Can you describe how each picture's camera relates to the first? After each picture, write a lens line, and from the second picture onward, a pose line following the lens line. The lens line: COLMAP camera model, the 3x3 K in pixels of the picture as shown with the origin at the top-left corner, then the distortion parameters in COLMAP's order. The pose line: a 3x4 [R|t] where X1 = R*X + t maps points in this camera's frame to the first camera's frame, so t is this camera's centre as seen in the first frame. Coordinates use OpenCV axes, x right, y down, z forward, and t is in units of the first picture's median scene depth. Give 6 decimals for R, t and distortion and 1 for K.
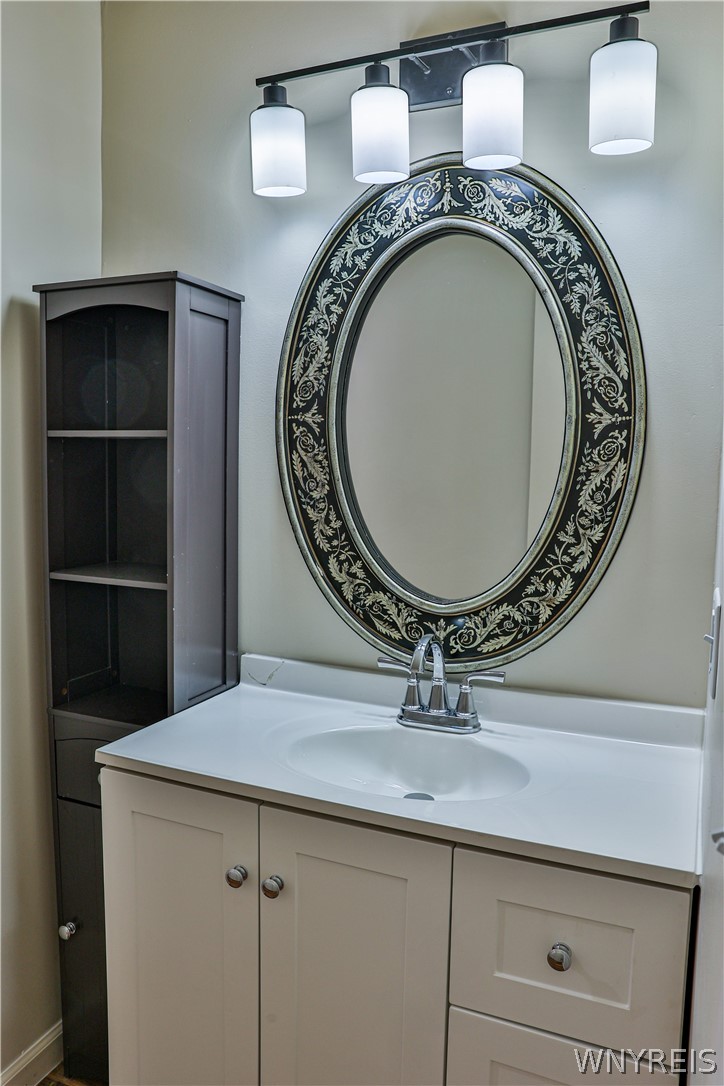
lens RADIAL K [[792.8, 0, 362.0], [0, 792.8, 543.0], [0, 0, 1]] dist [-0.125487, 0.089924]
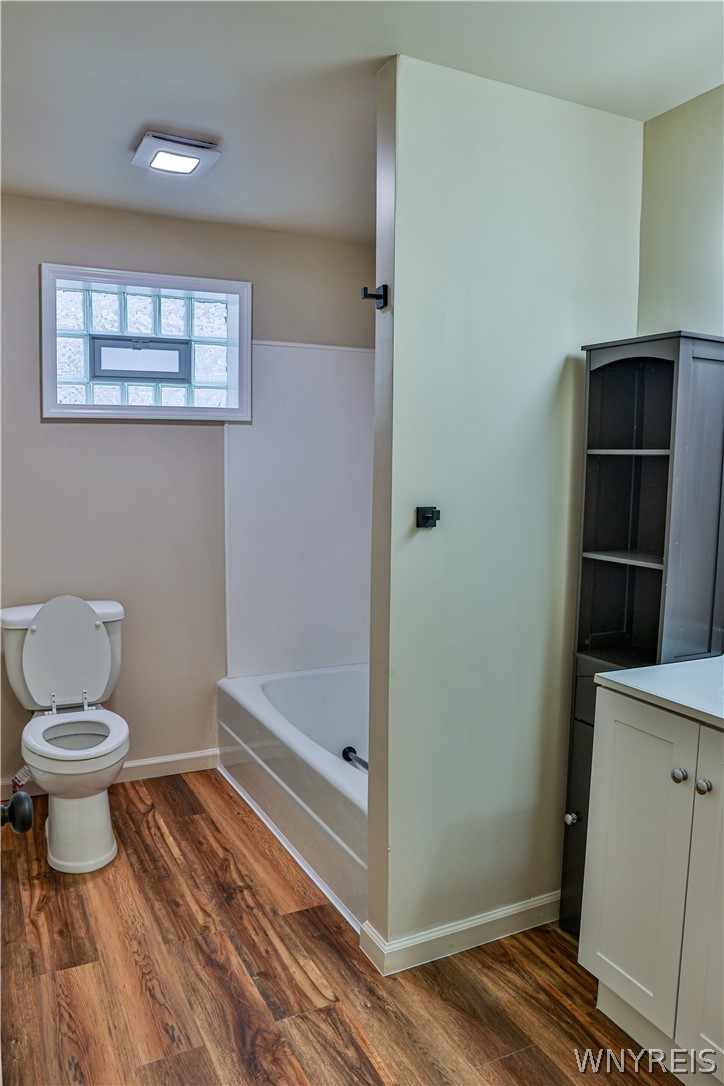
lens RADIAL K [[792.8, 0, 362.0], [0, 792.8, 543.0], [0, 0, 1]] dist [-0.125487, 0.089924]
pose [[0.755541, 0.059002, -0.652438, 0.212735], [-0.070004, 0.997505, 0.009140, 0.036353], [0.651350, 0.038768, 0.757787, -0.313803]]
